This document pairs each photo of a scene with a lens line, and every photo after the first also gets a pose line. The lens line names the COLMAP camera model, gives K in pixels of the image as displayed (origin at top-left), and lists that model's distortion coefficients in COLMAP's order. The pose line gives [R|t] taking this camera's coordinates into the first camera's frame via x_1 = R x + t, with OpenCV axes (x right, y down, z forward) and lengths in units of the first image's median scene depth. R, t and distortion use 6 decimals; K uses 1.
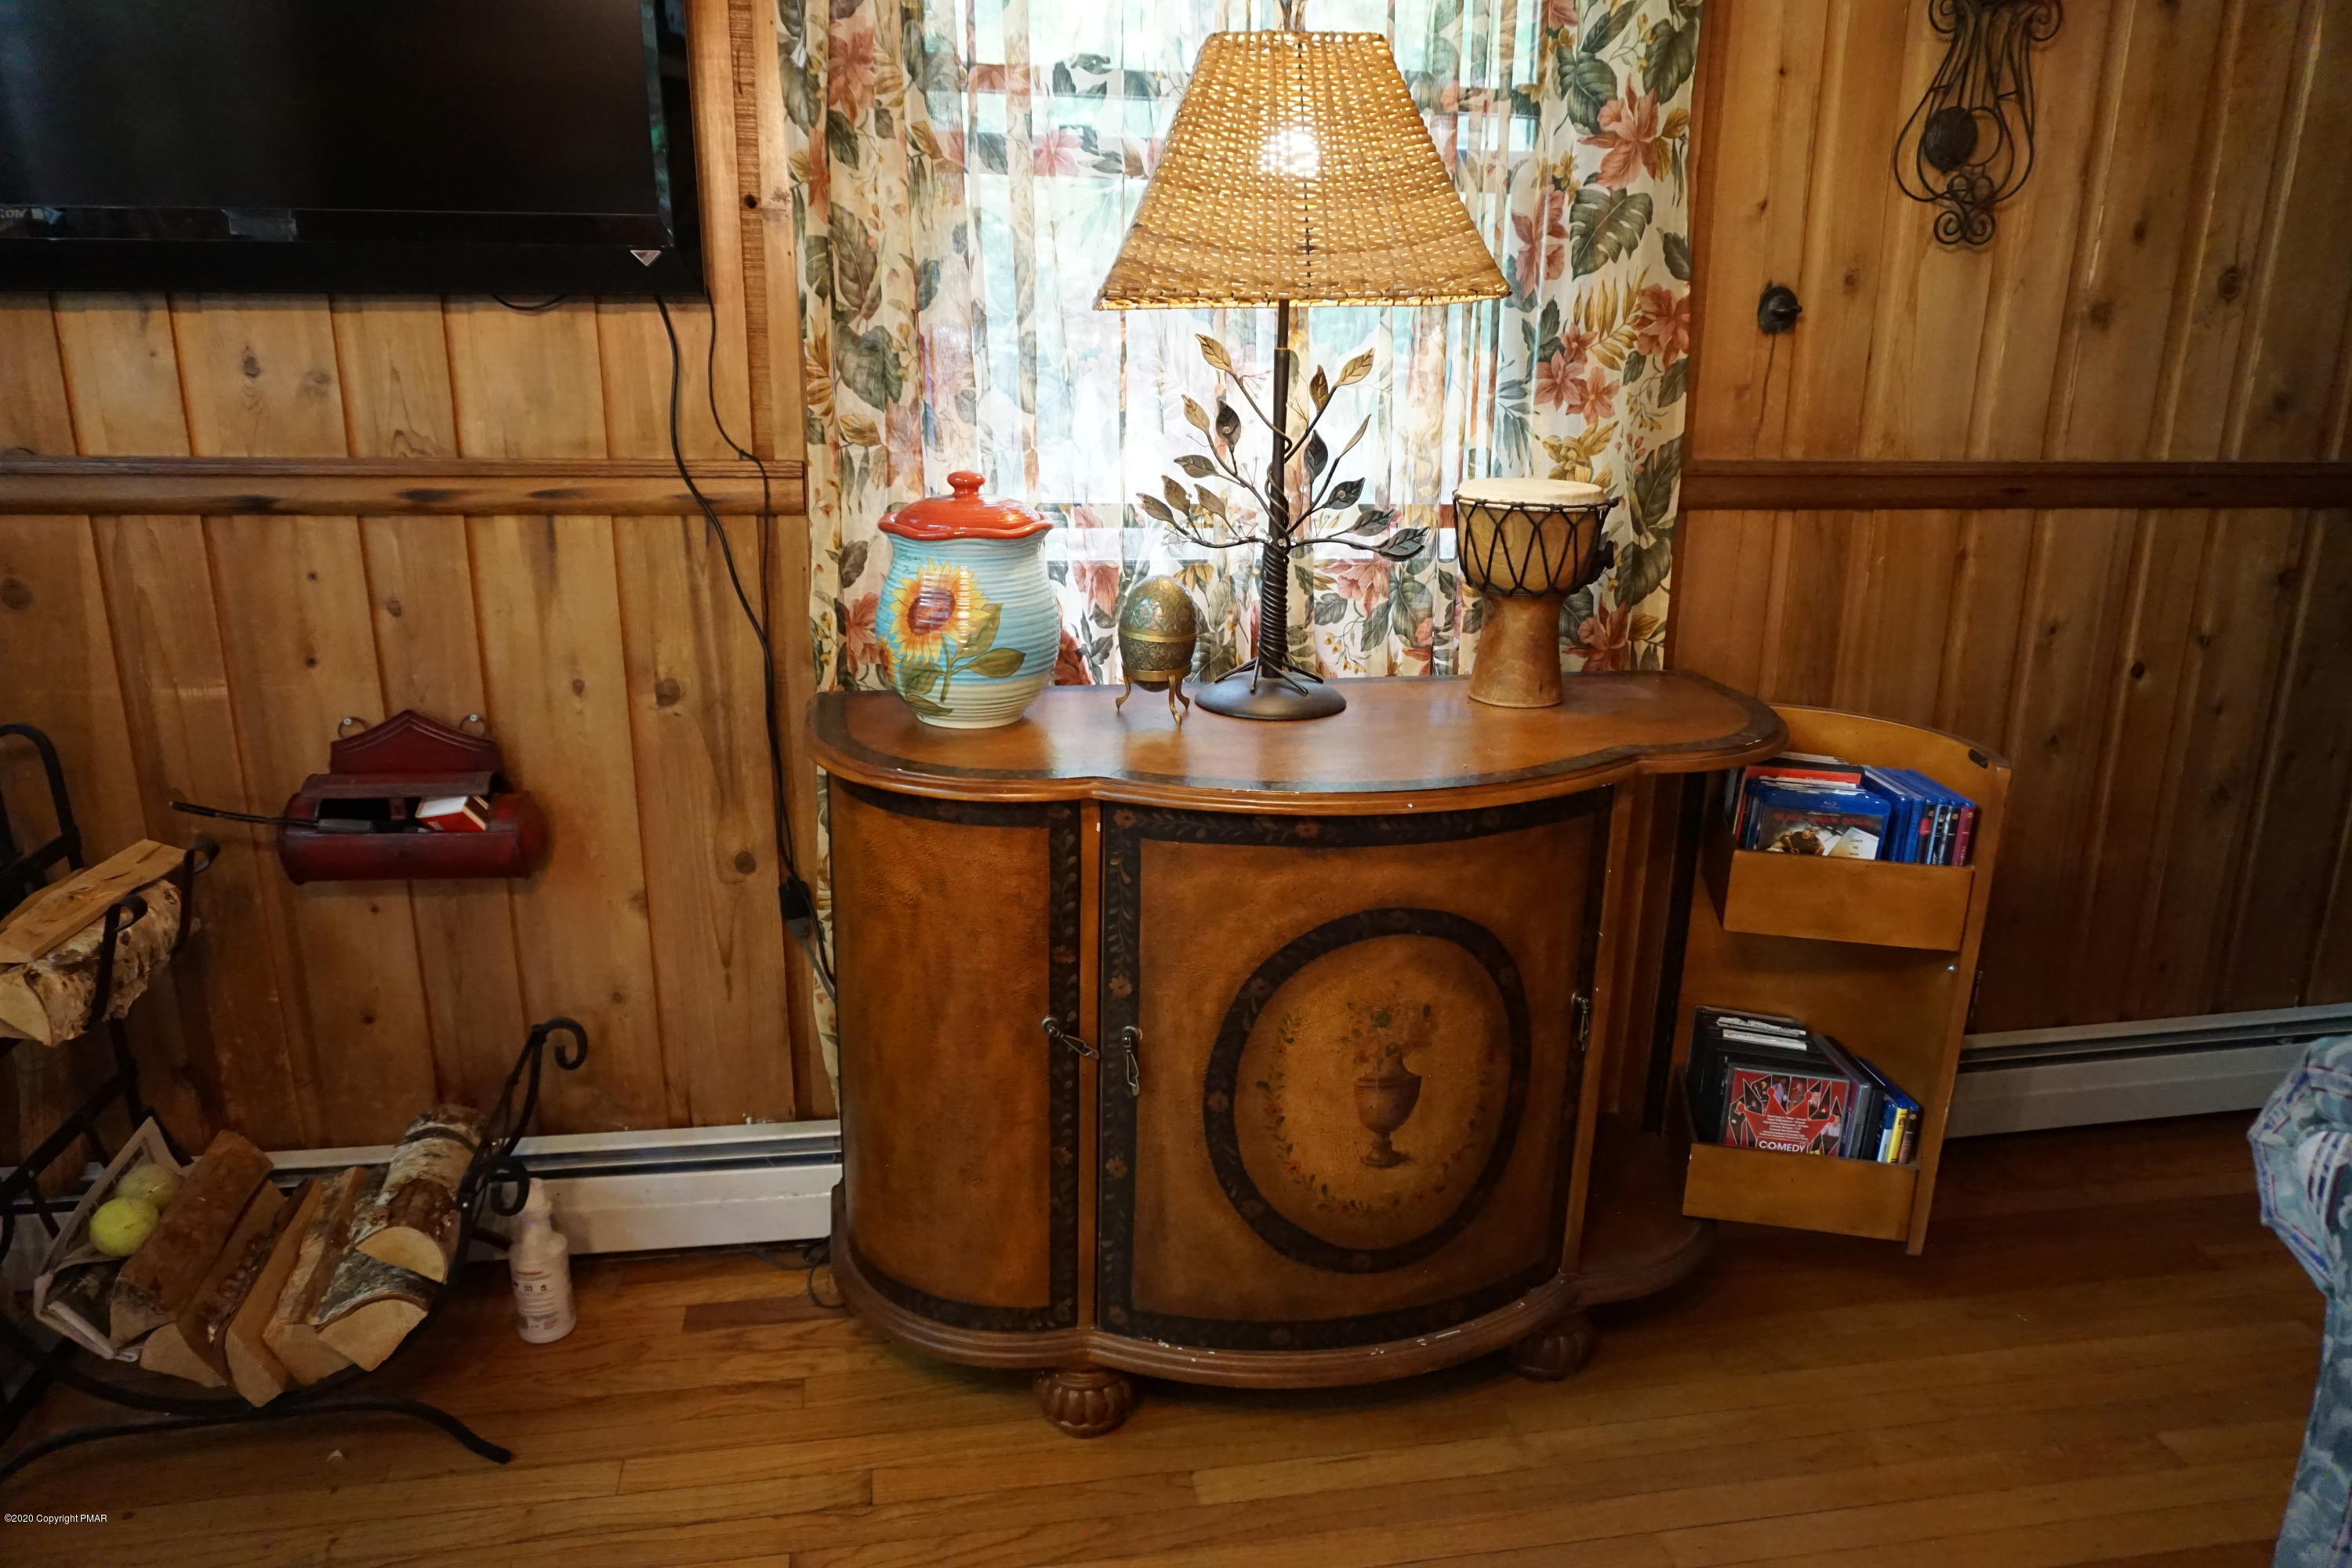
lens RADIAL K [[1575.0, 0, 1180.2], [0, 1575.0, 780.8], [0, 0, 1]] dist [-0.041336, 0.030577]
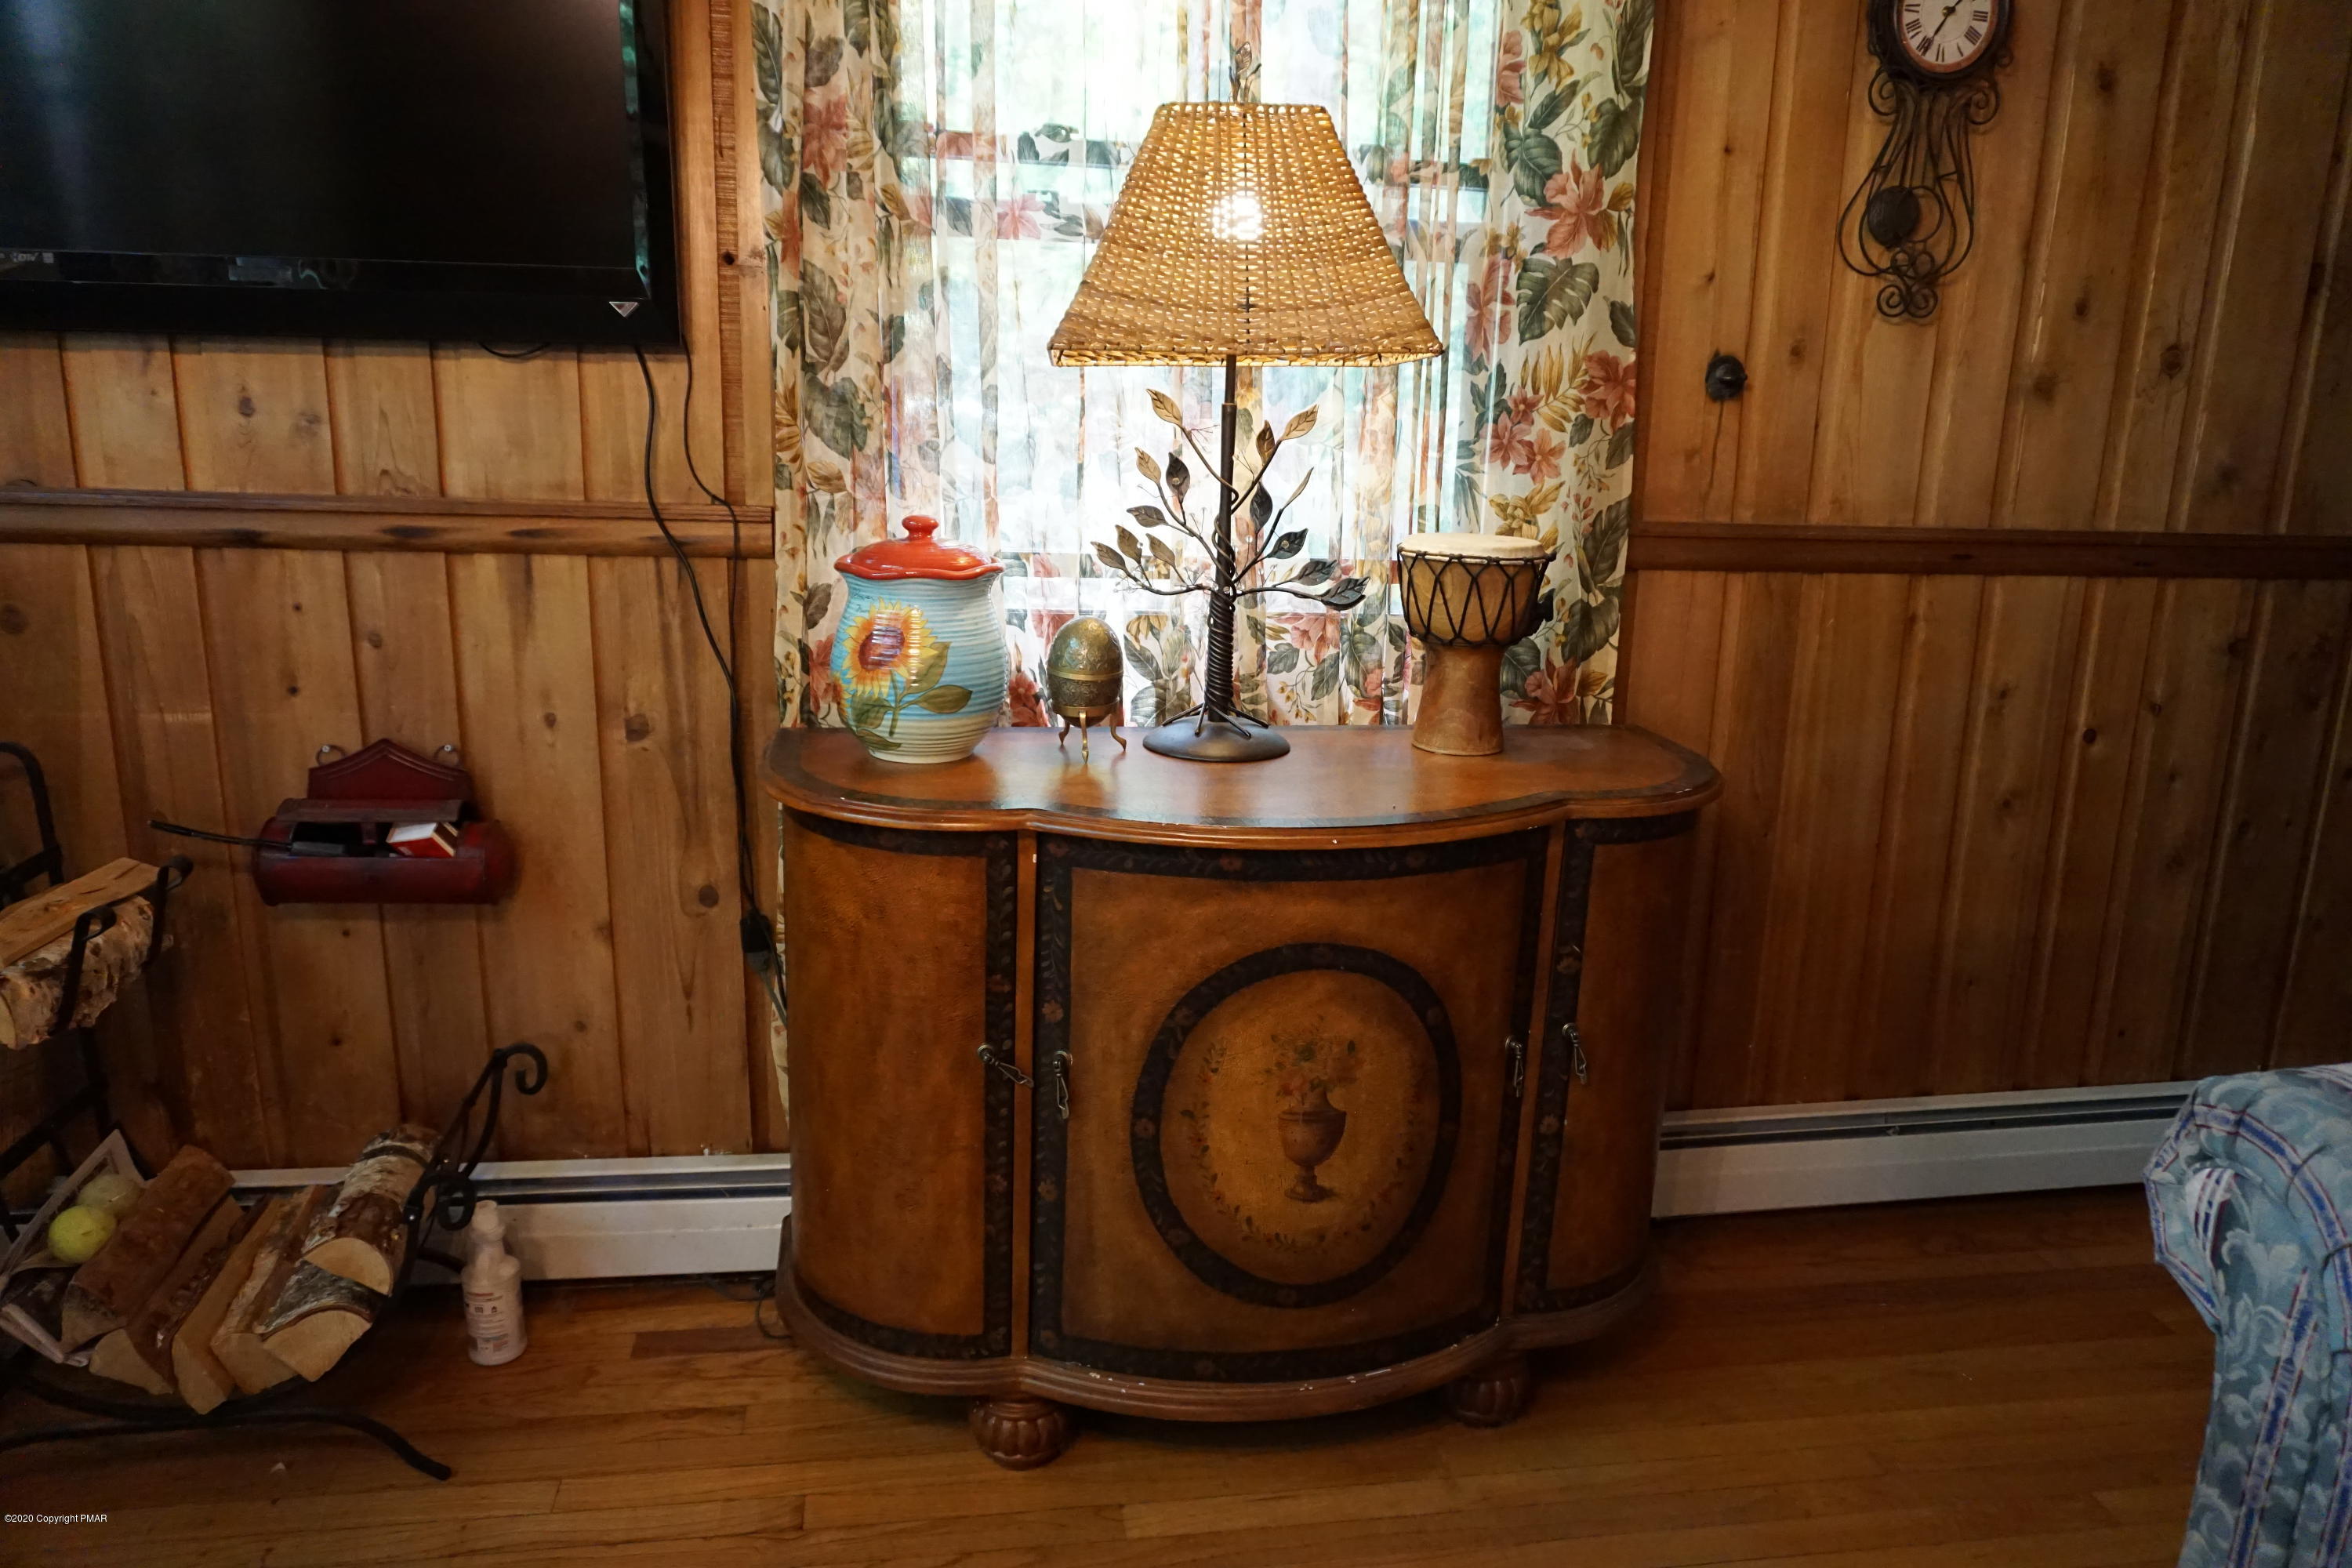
lens RADIAL K [[1575.0, 0, 1180.2], [0, 1575.0, 780.8], [0, 0, 1]] dist [-0.041336, 0.030577]
pose [[0.999747, 0.018232, -0.013177, 0.047722], [-0.018832, 0.998720, -0.046942, 0.021820], [0.012305, 0.047178, 0.998811, -0.024686]]
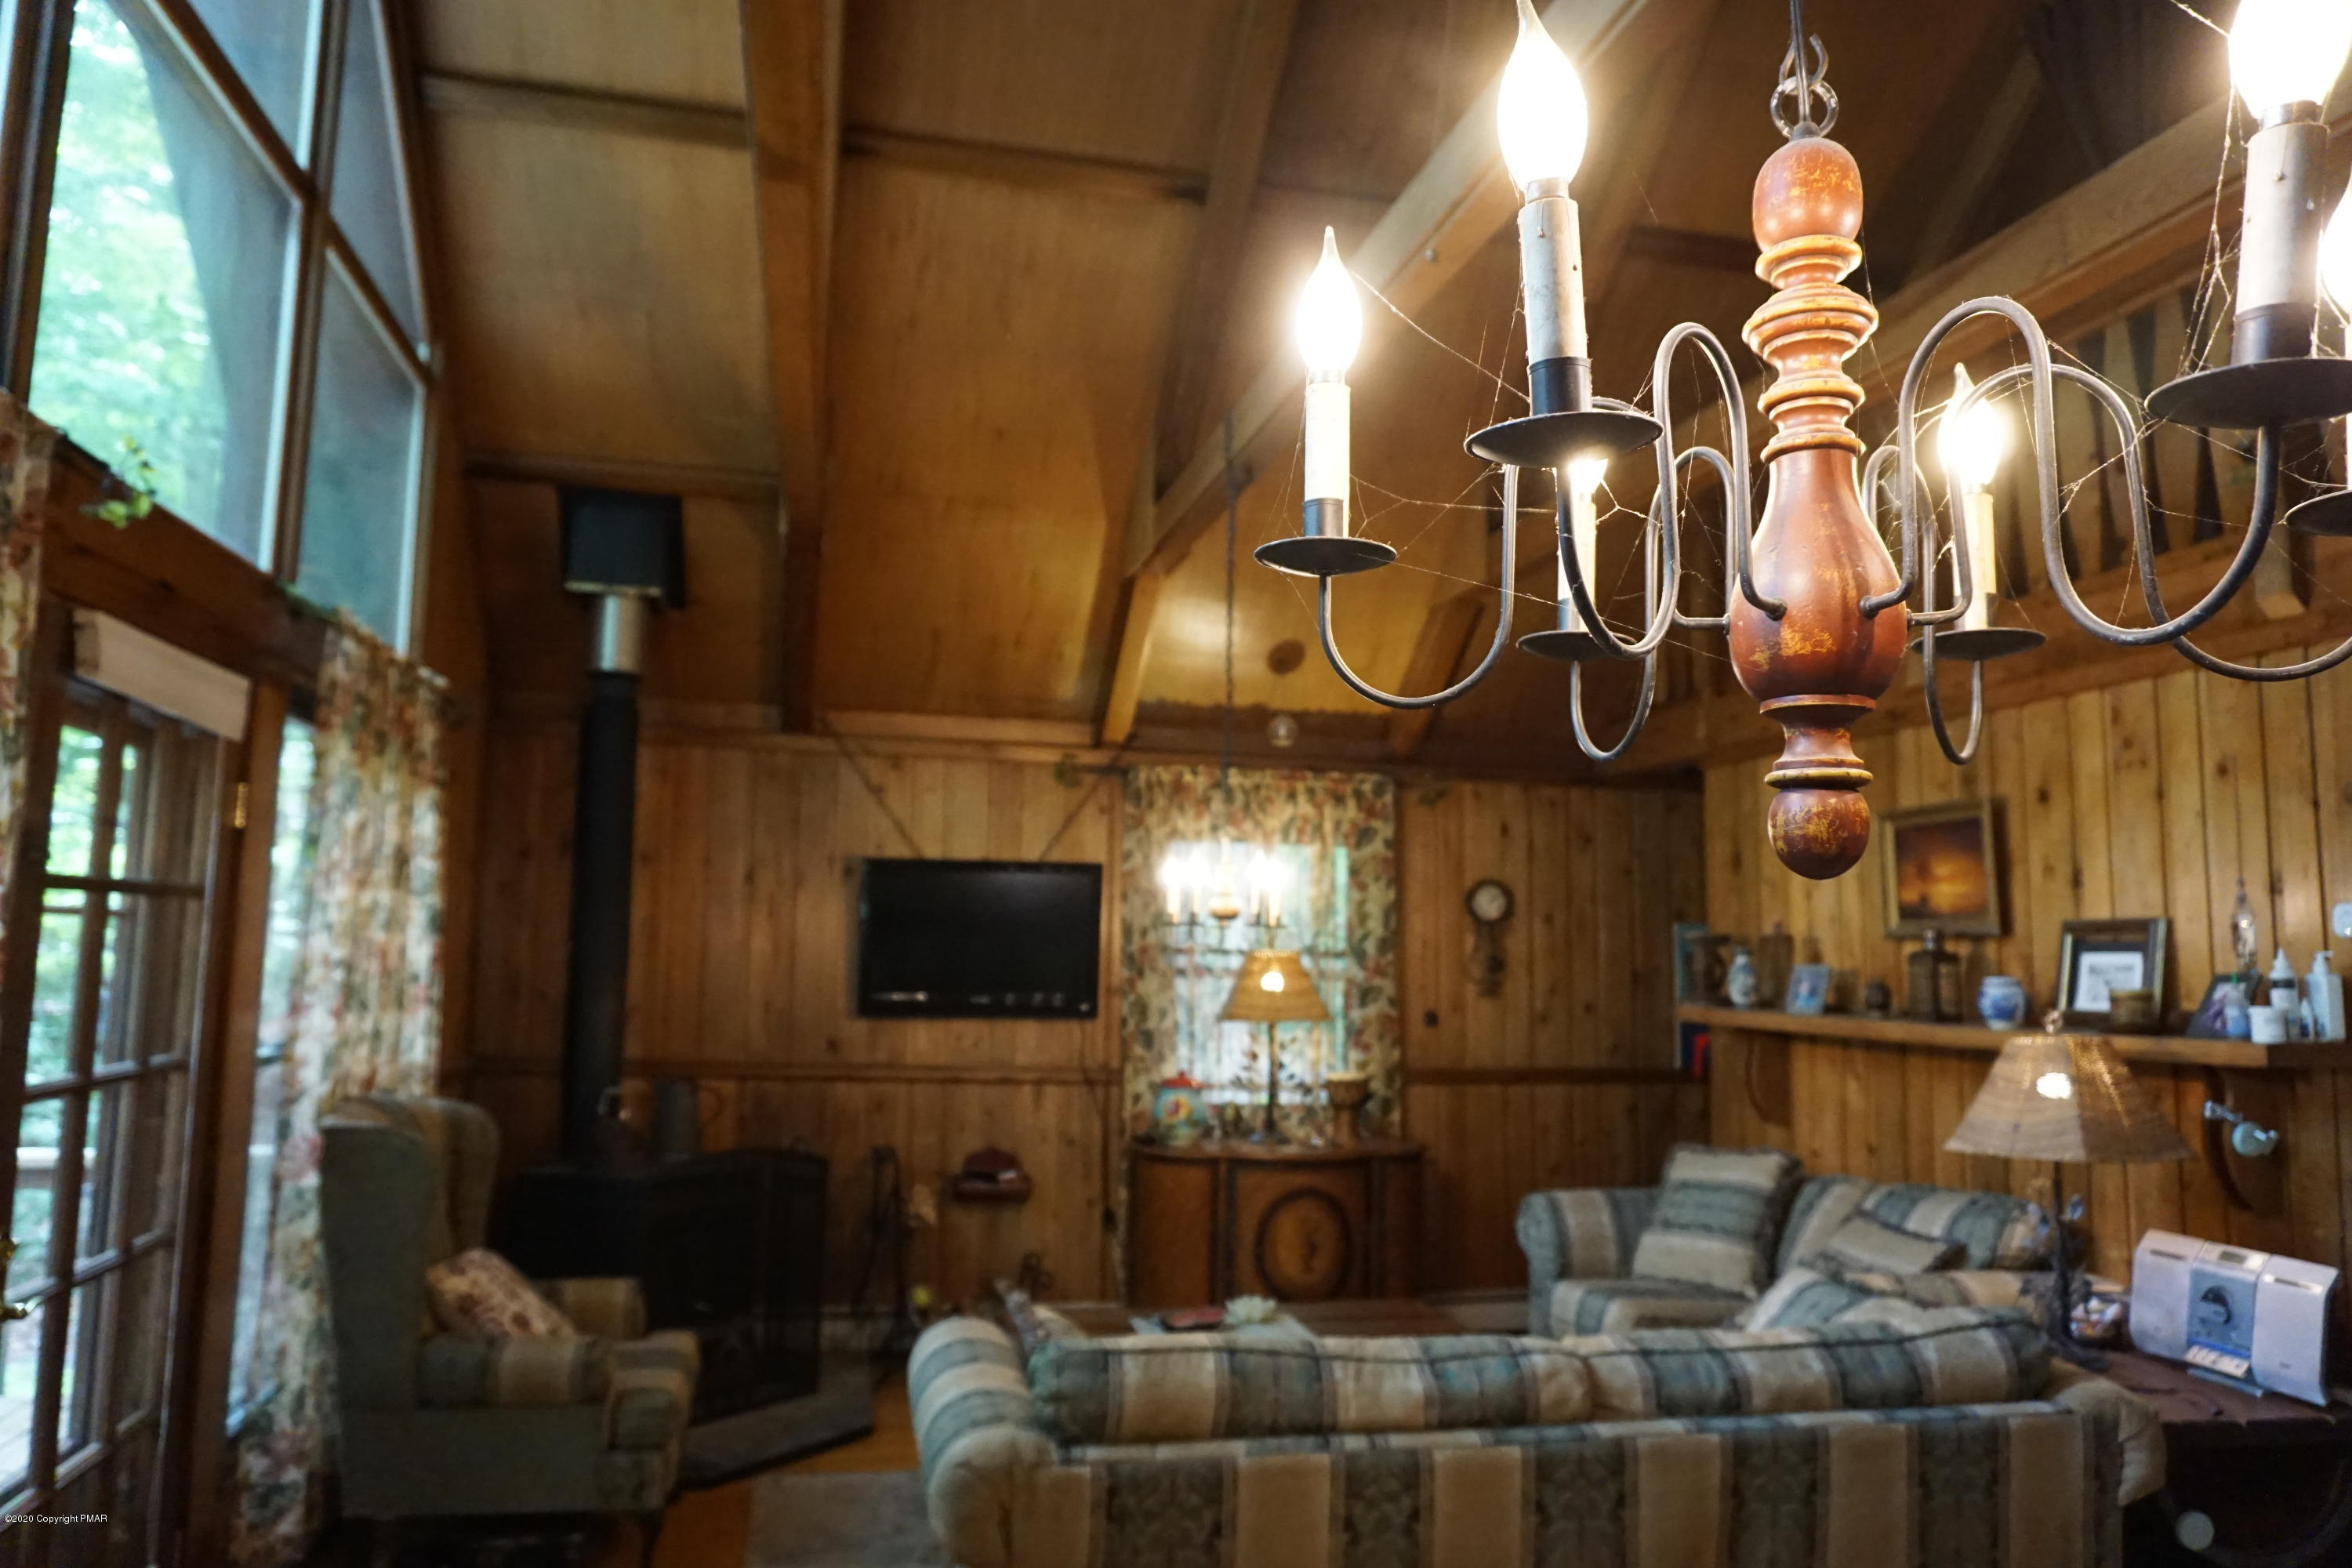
lens RADIAL K [[1575.0, 0, 1180.2], [0, 1575.0, 780.8], [0, 0, 1]] dist [-0.041336, 0.030577]
pose [[0.999181, 0.008044, 0.039666, -0.260234], [0.007904, 0.922400, -0.386155, 0.513148], [-0.039694, 0.386152, 0.921581, -2.258204]]
